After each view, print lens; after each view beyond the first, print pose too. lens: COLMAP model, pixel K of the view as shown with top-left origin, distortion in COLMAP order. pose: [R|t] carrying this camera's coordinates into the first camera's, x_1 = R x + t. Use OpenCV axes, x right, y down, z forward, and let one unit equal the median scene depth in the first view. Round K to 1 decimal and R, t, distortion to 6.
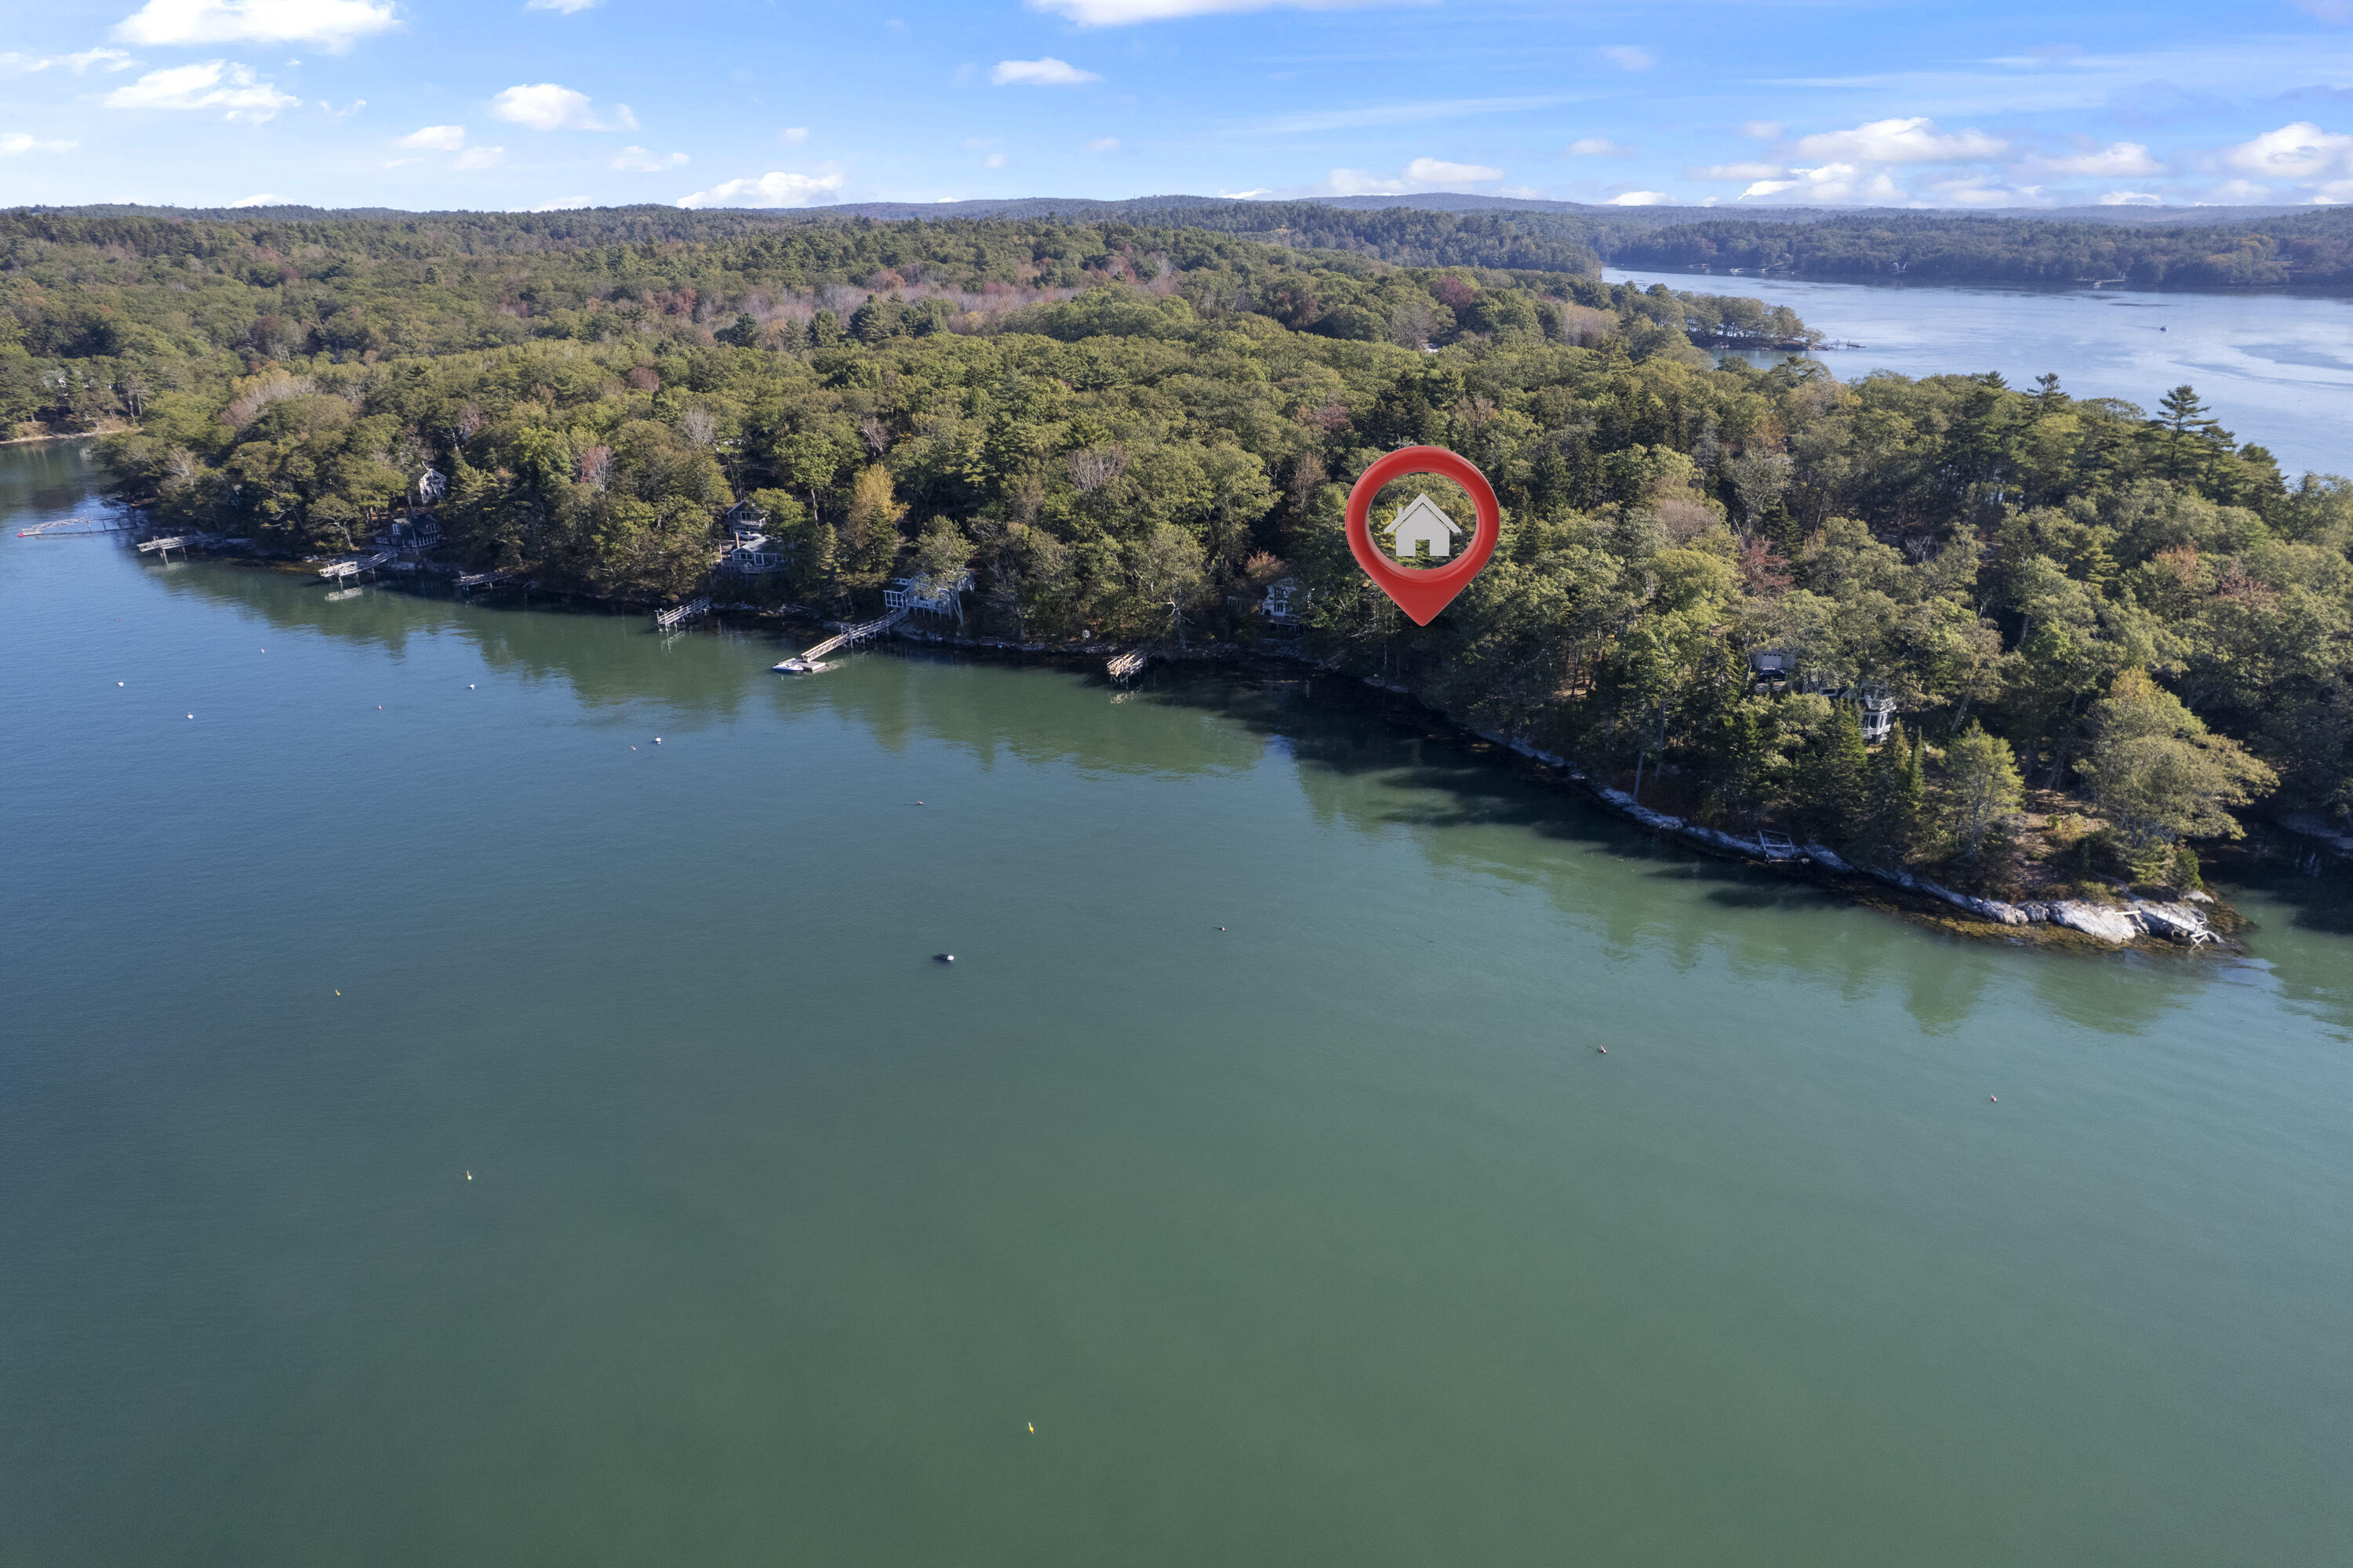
lens RADIAL K [[1542.7, 0, 1176.5], [0, 1542.7, 784.0], [0, 0, 1]] dist [-0.043056, 0.000057]
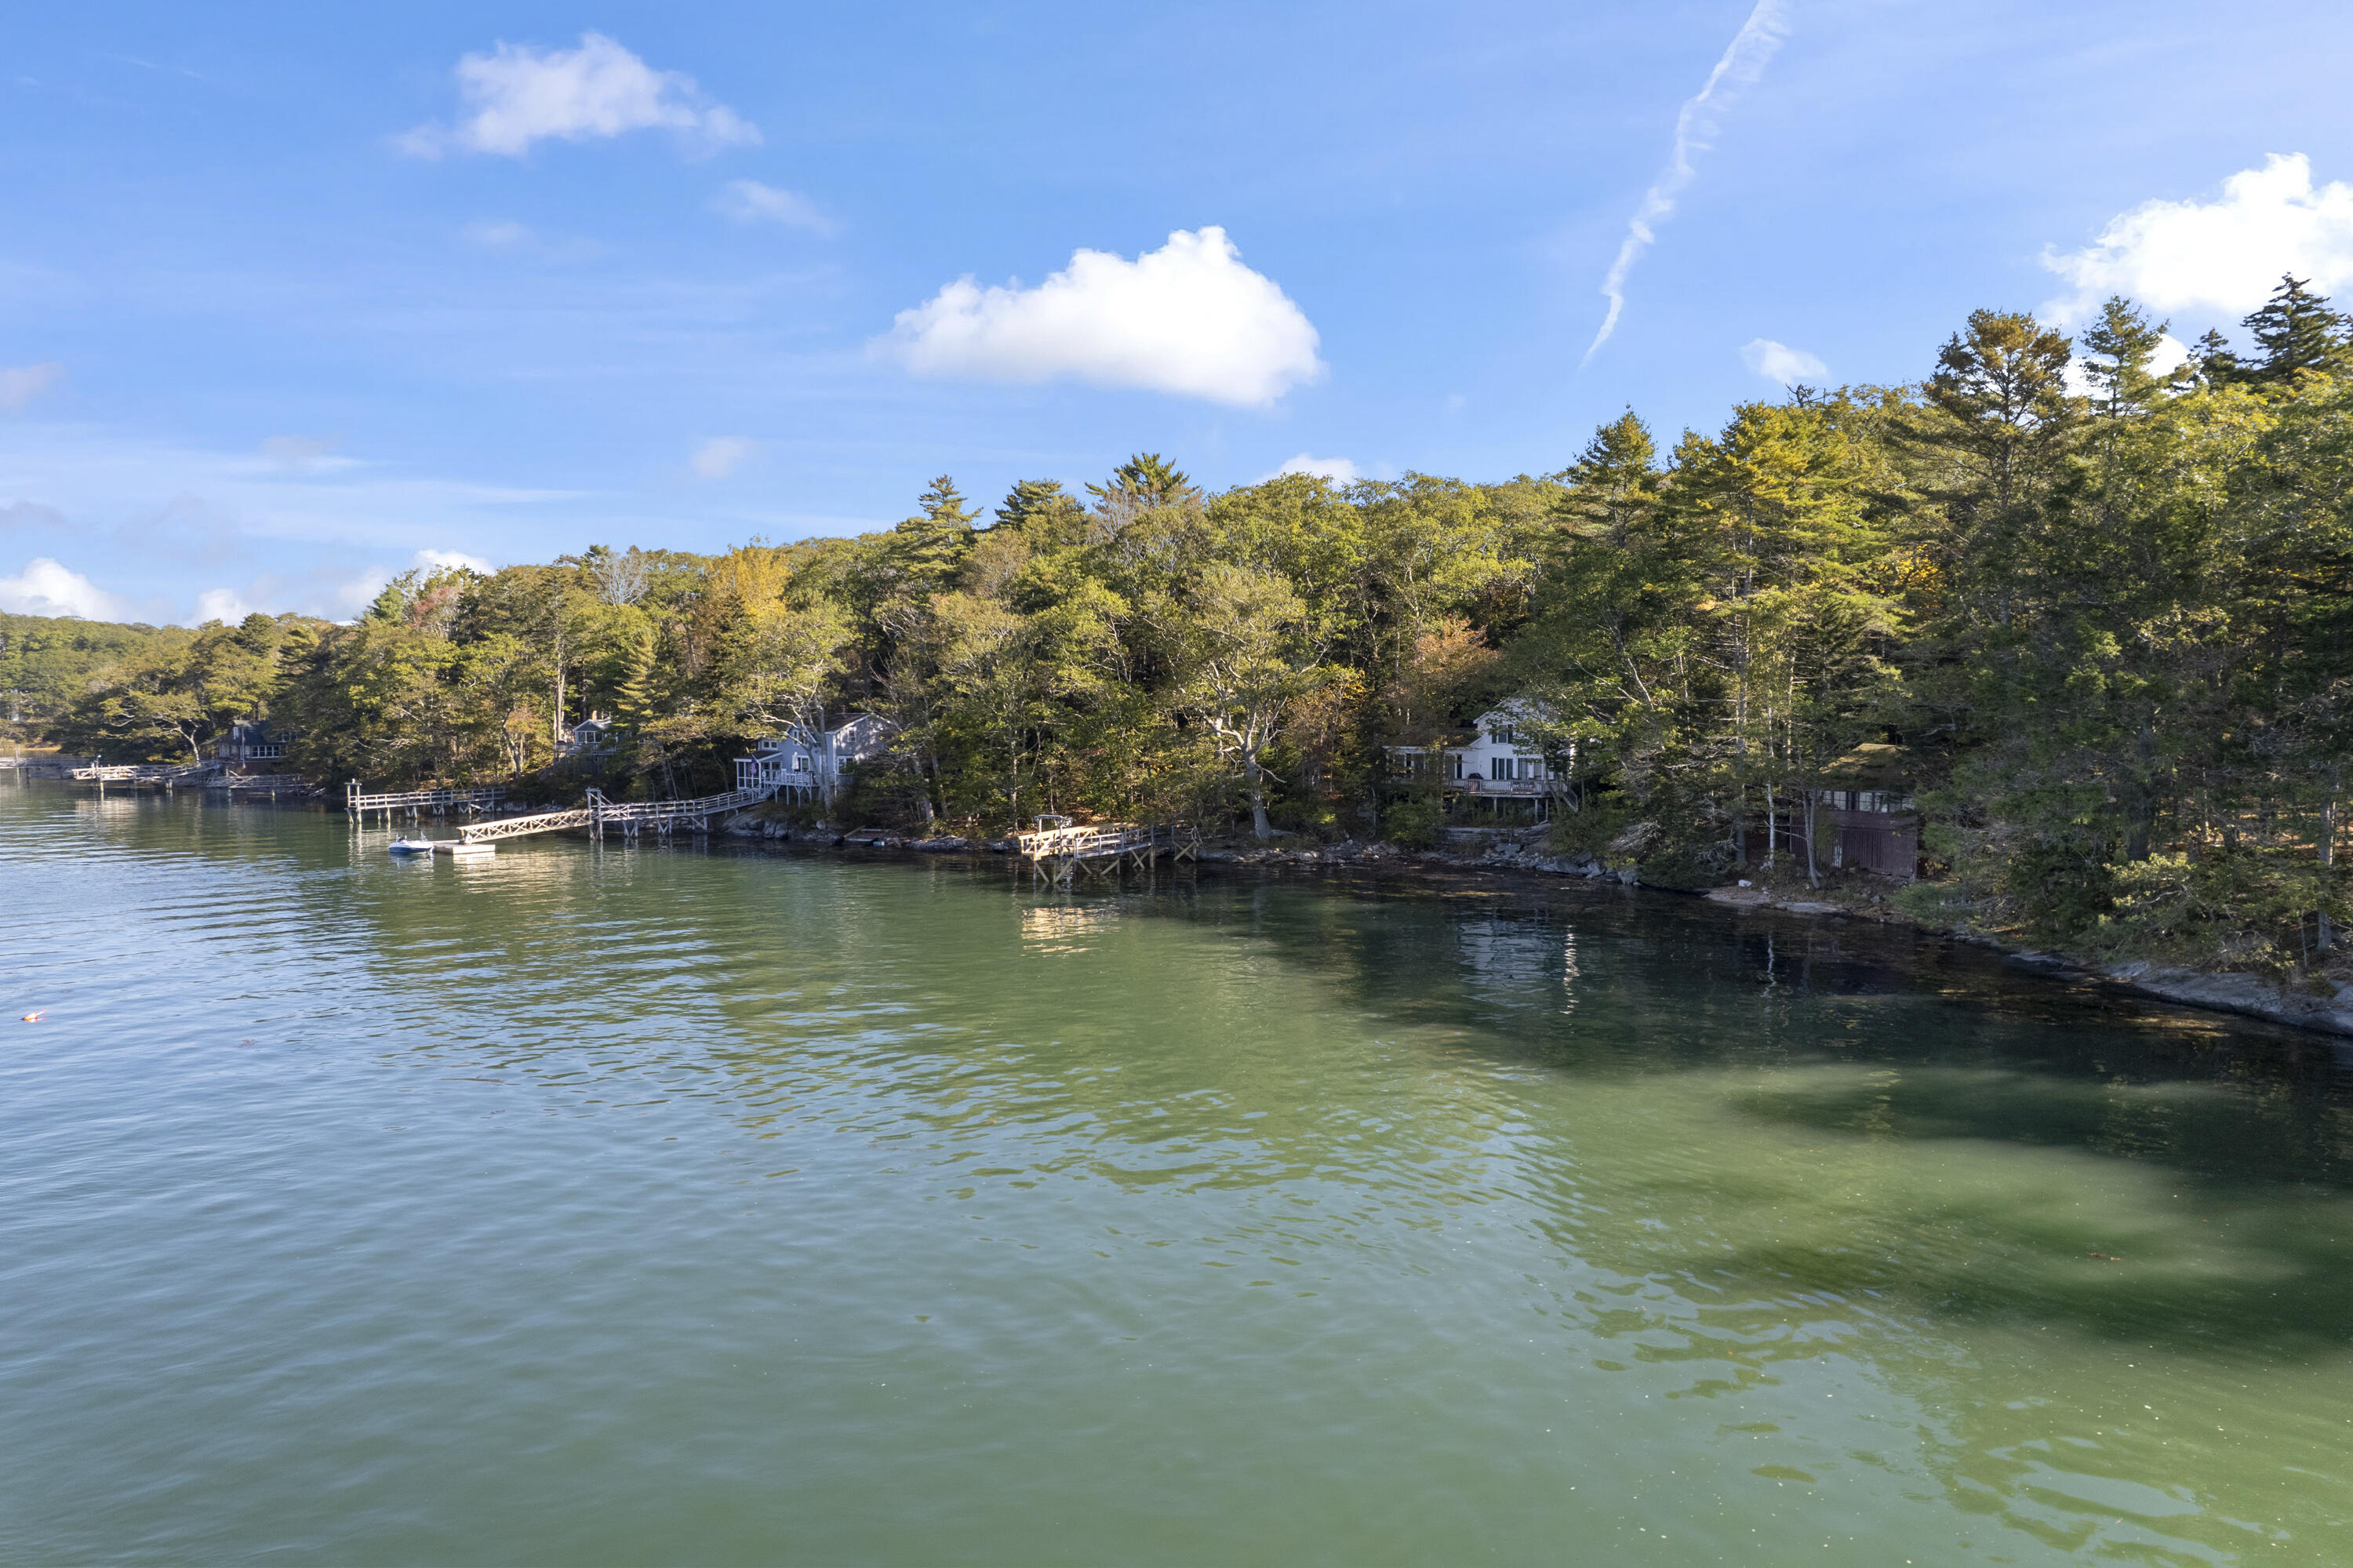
lens RADIAL K [[1522.1, 0, 1176.5], [0, 1522.1, 784.0], [0, 0, 1]] dist [-0.064648, 0.055819]
pose [[0.968543, 0.012634, -0.248524, 0.089227], [-0.087884, 0.951719, -0.294120, 0.020299], [0.232809, 0.306709, 0.922892, 0.645884]]
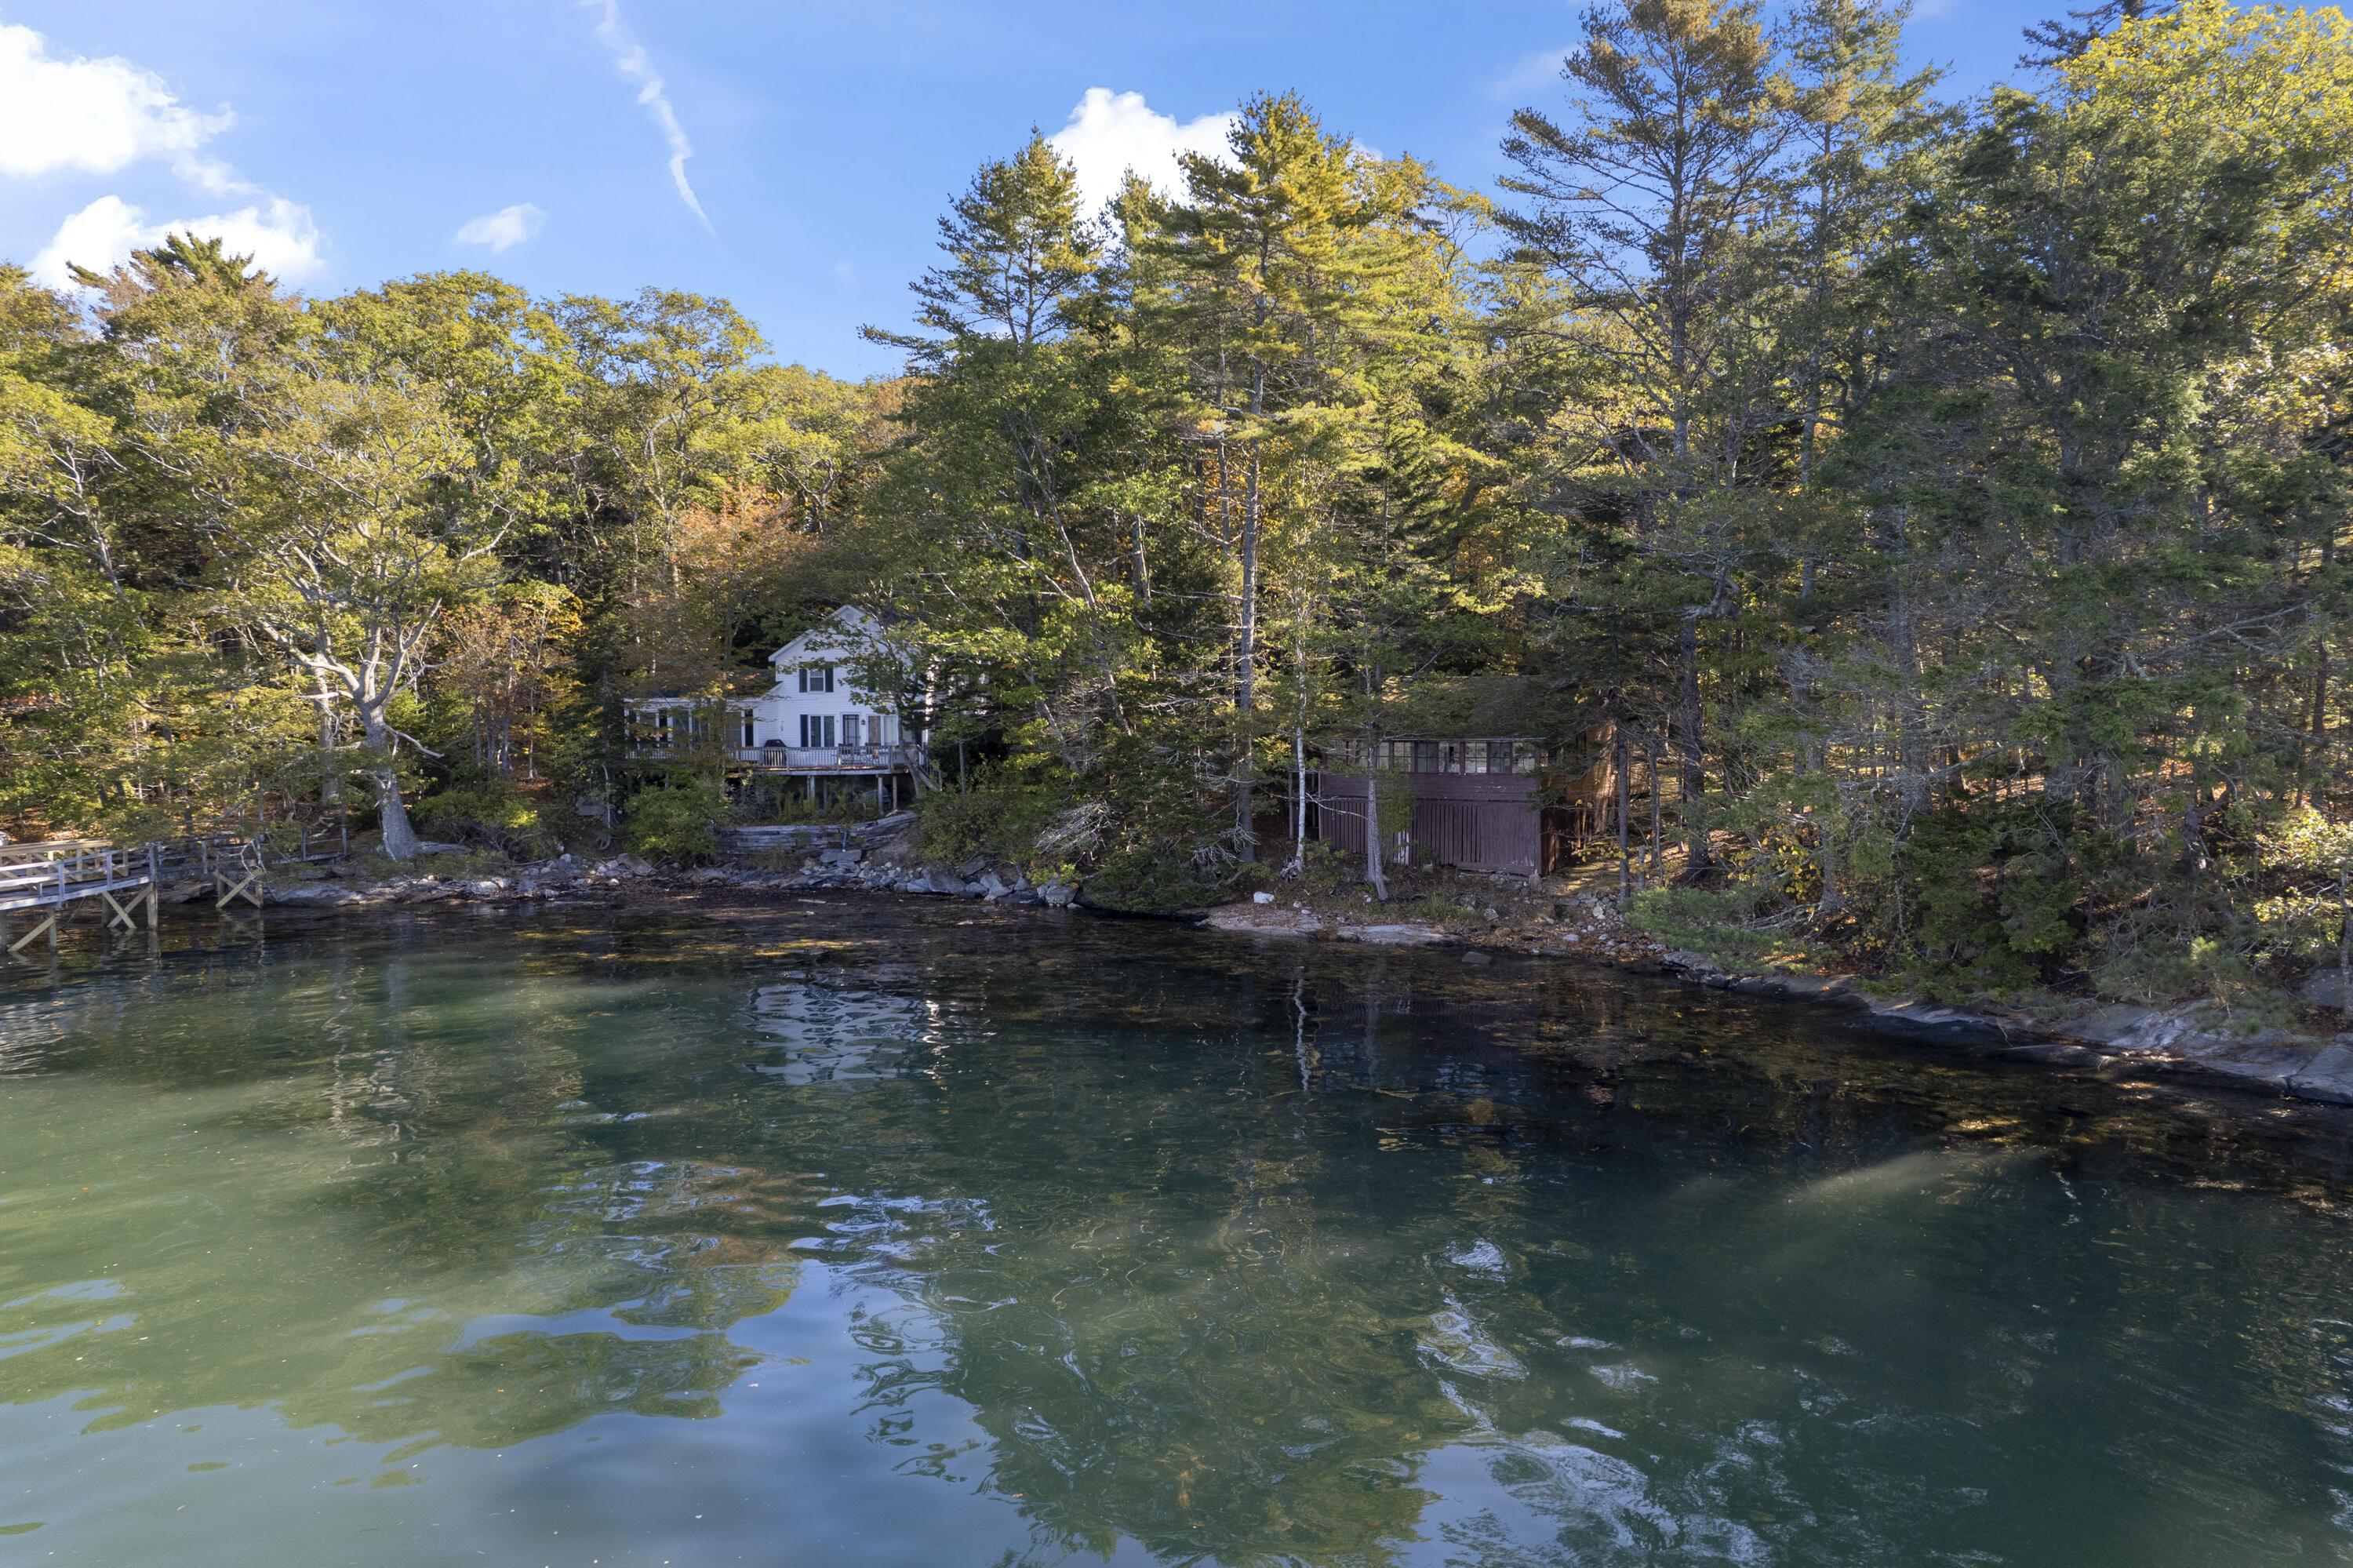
lens RADIAL K [[1522.1, 0, 1176.5], [0, 1522.1, 784.0], [0, 0, 1]] dist [-0.064648, 0.055819]
pose [[0.968789, -0.011993, 0.247597, 0.065966], [0.087597, 0.950948, -0.296689, -0.024321], [-0.231894, 0.309118, 0.922319, 0.804357]]
